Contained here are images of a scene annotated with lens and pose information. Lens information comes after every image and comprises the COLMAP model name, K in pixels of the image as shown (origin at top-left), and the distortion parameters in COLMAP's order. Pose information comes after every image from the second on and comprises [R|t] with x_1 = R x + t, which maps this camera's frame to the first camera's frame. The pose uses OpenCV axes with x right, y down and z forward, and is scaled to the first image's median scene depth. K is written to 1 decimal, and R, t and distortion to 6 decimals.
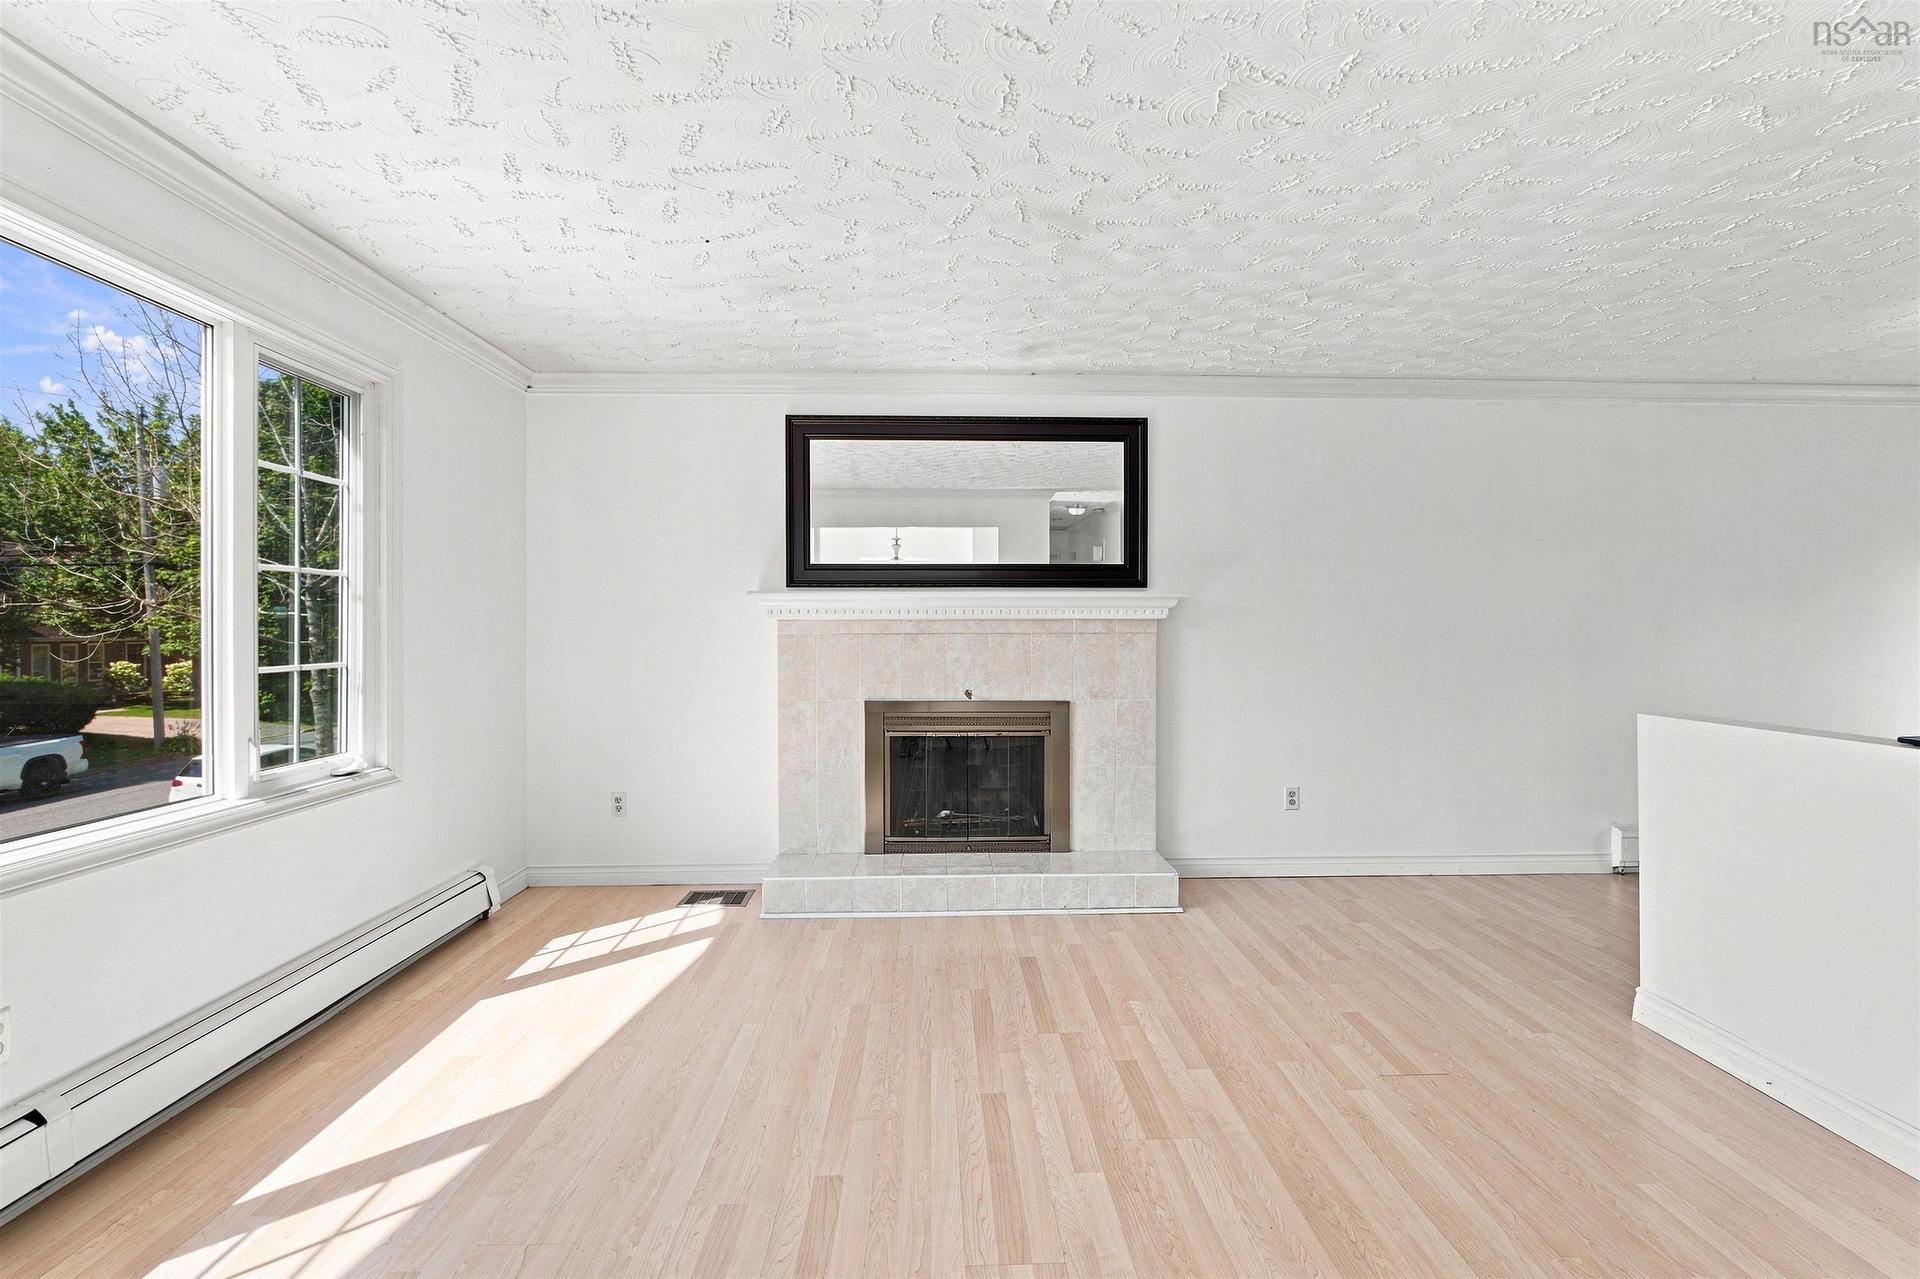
lens RADIAL K [[913.9, 0, 952.0], [0, 913.9, 624.2], [0, 0, 1]] dist [0.000121, 0.000742]
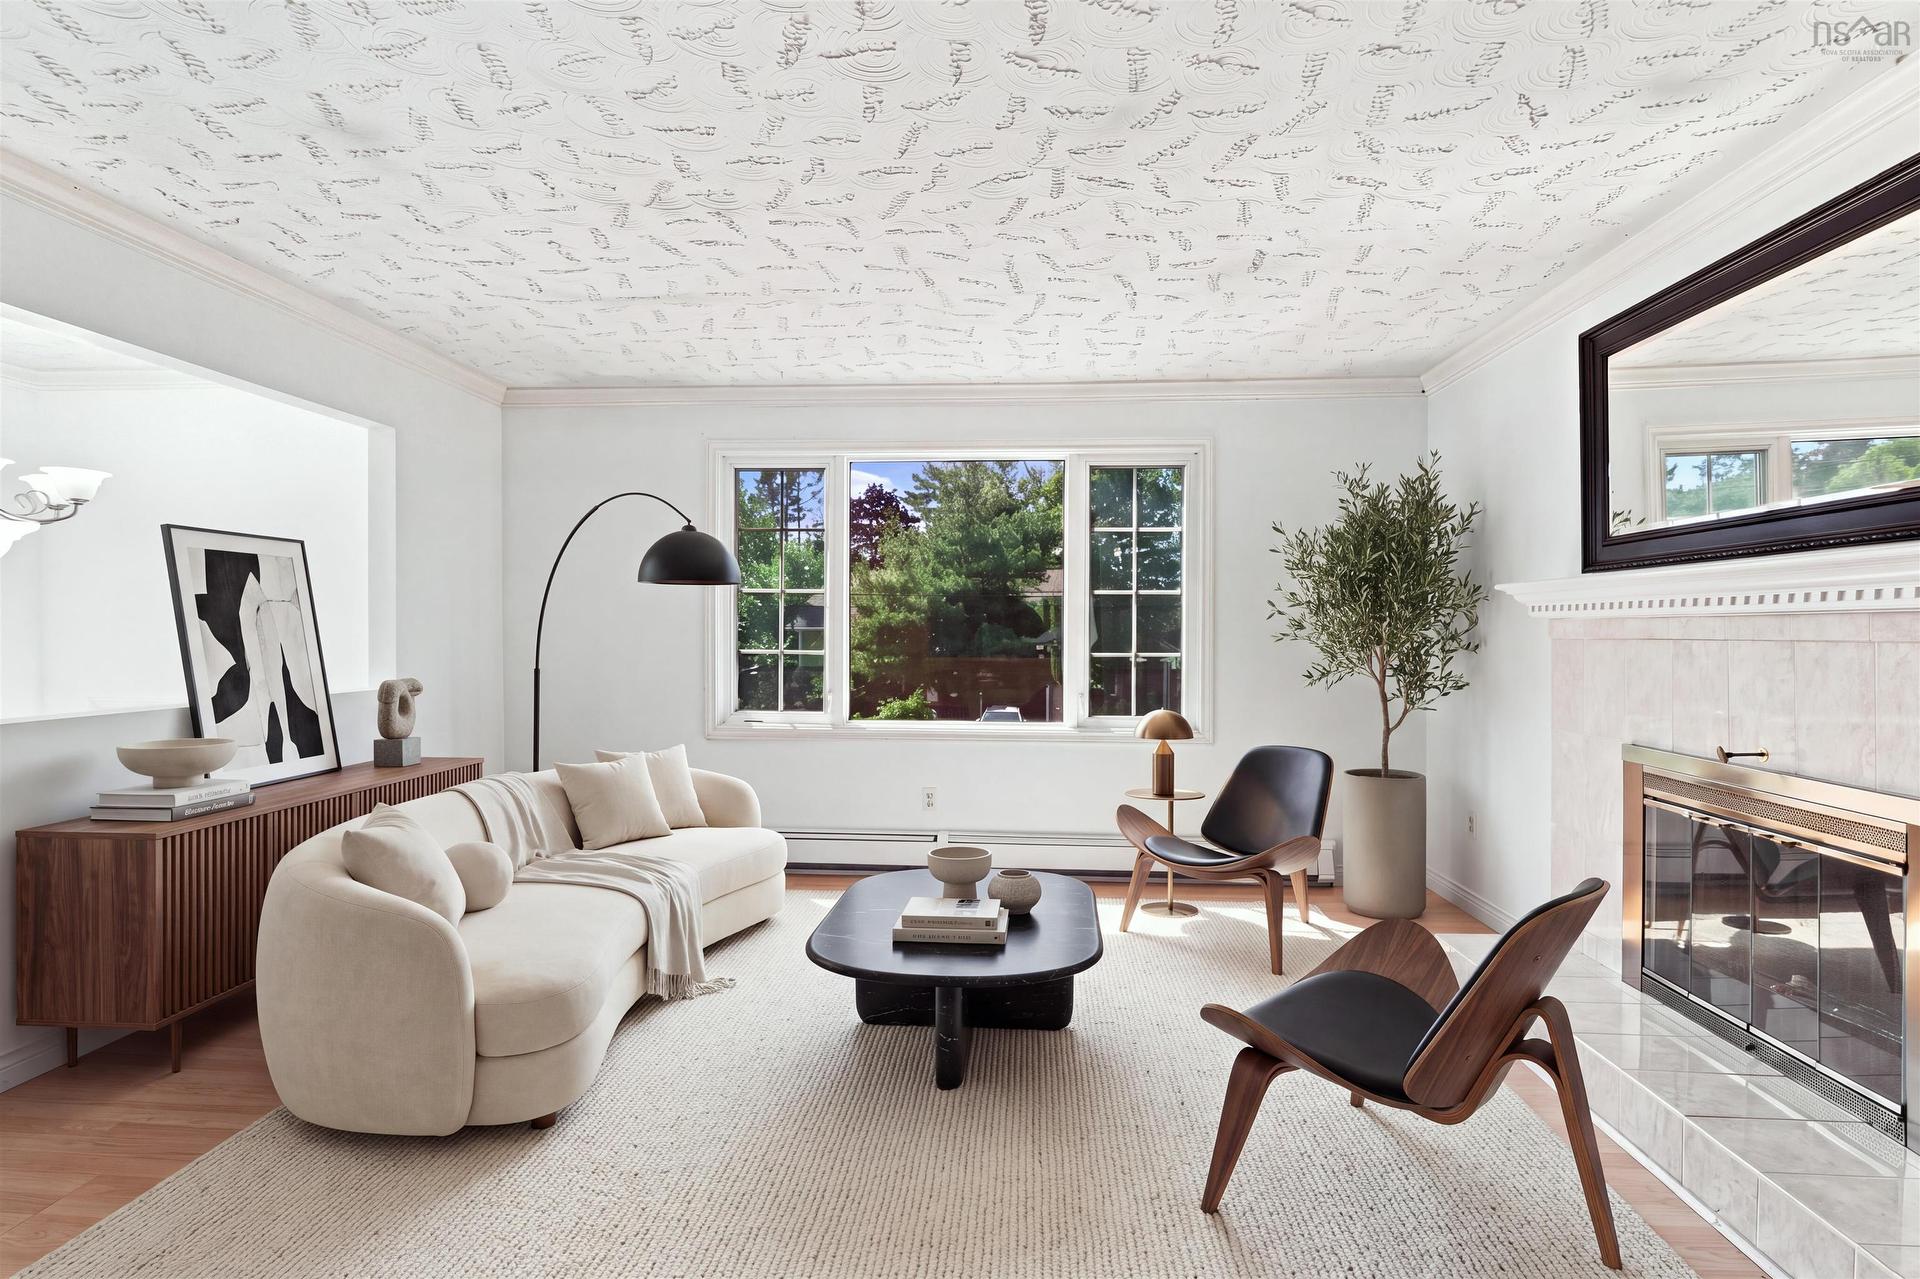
lens RADIAL K [[913.9, 0, 952.0], [0, 913.9, 624.2], [0, 0, 1]] dist [0.000121, 0.000742]
pose [[-0.124520, -0.007824, -0.992186, 0.596516], [-0.000114, 0.999969, -0.007871, 0.005051], [0.992217, -0.000867, -0.124517, 0.601793]]
